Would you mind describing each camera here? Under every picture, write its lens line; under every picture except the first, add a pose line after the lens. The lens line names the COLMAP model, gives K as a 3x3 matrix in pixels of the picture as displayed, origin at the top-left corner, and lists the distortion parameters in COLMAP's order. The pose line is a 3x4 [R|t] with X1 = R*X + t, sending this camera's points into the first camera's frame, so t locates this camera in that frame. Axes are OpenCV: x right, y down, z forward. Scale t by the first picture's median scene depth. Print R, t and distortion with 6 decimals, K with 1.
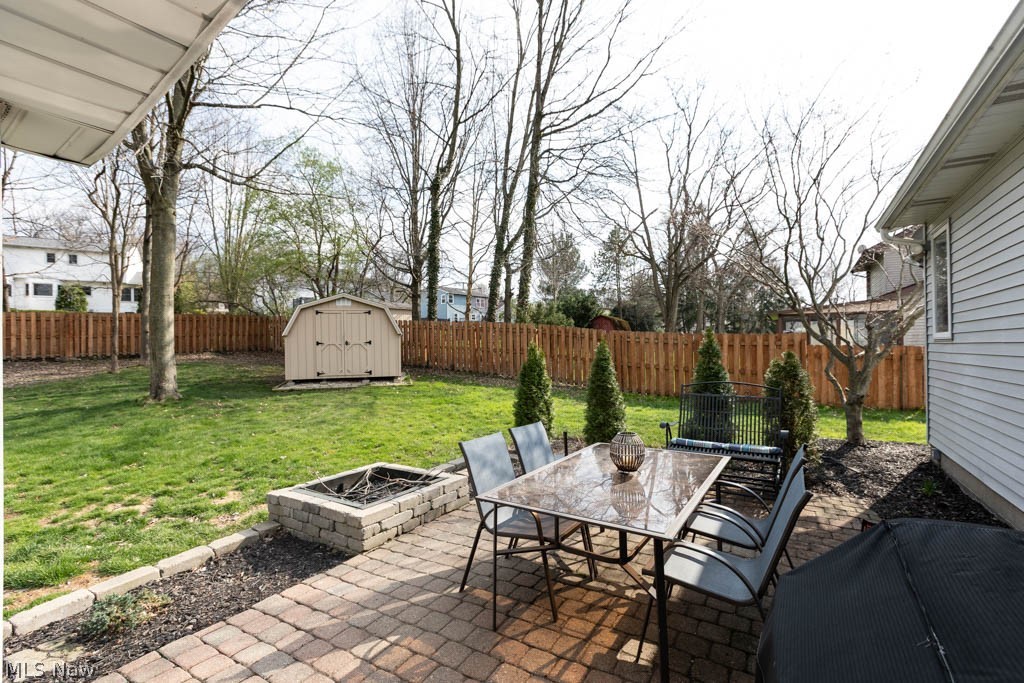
lens RADIAL K [[453.2, 0, 512.0], [0, 453.2, 341.5], [0, 0, 1]] dist [-0.001078, -0.000268]
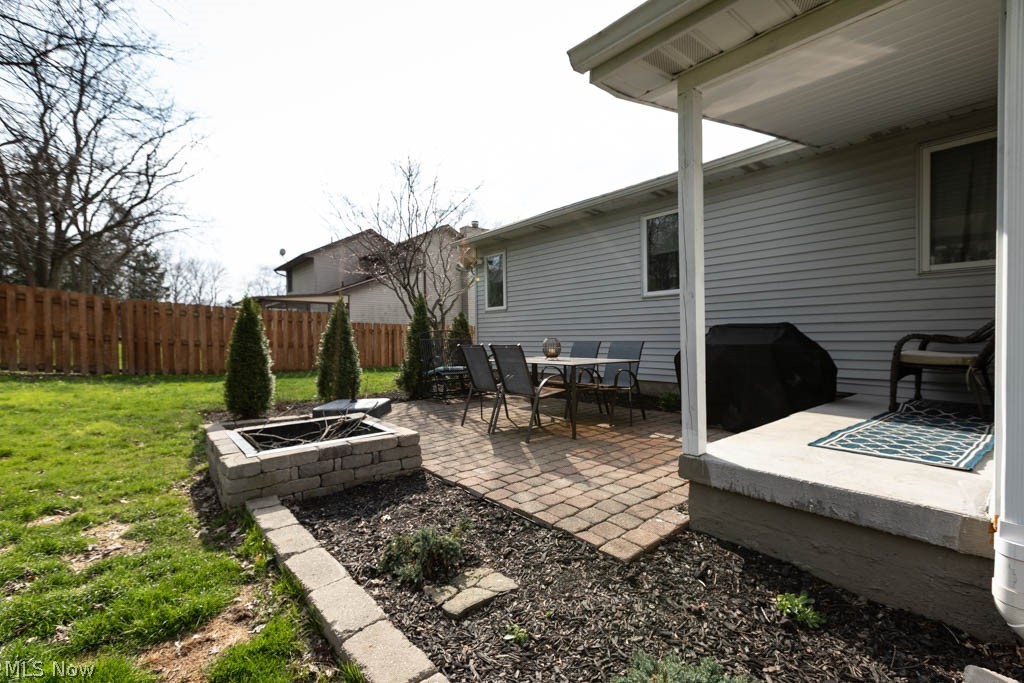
lens RADIAL K [[453.2, 0, 512.0], [0, 453.2, 341.5], [0, 0, 1]] dist [-0.001078, -0.000268]
pose [[0.312961, -0.001207, 0.949765, -1.278494], [-0.004609, 0.999985, 0.002790, 0.181530], [-0.949755, -0.005250, 0.312951, 0.490561]]
